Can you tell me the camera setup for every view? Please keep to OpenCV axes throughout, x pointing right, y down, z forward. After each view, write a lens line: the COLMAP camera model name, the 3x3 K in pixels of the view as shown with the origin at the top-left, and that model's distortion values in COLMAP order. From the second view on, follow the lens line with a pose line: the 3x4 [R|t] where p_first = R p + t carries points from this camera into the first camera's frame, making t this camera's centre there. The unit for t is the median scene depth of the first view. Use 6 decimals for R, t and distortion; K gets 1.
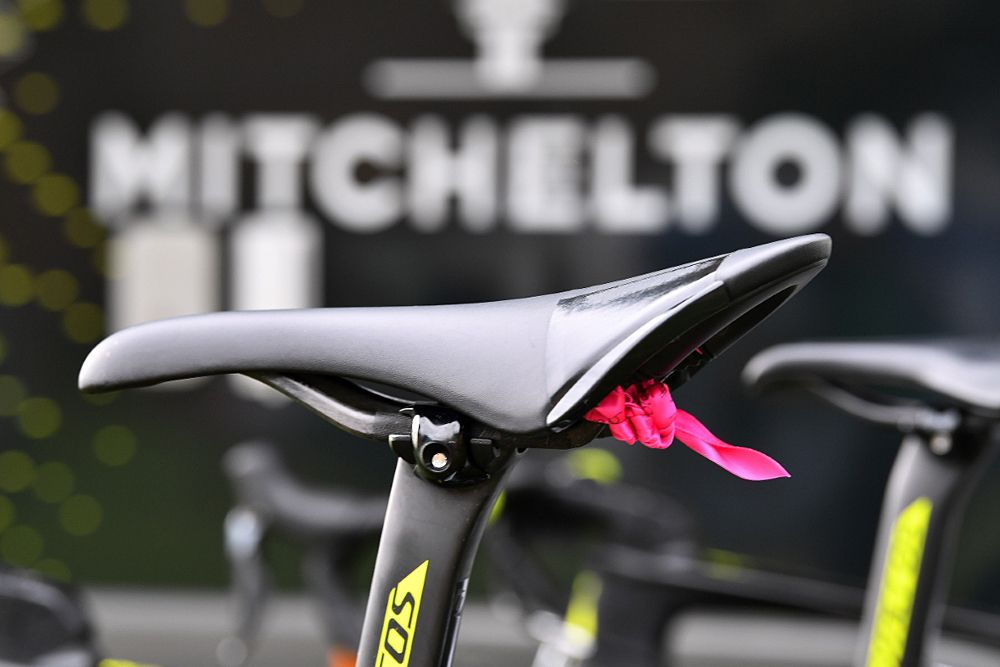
lens RADIAL K [[3860.8, 0, 493.9], [0, 3860.8, 335.8], [0, 0, 1]] dist [0.736510, 0.000000]
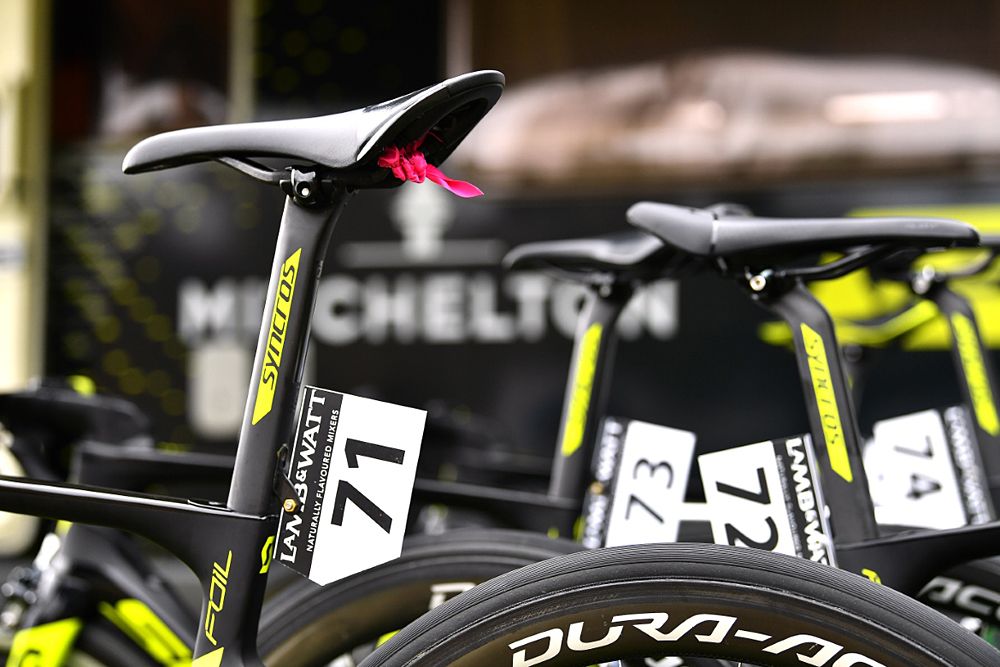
lens RADIAL K [[2392.8, 0, 499.1], [0, 2392.8, 334.5], [0, 0, 1]] dist [0.286510, 0.000000]
pose [[0.999758, -0.008567, 0.020239, 0.057187], [0.010194, 0.996602, -0.081738, 0.199928], [-0.019470, 0.081925, 0.996448, -0.193040]]
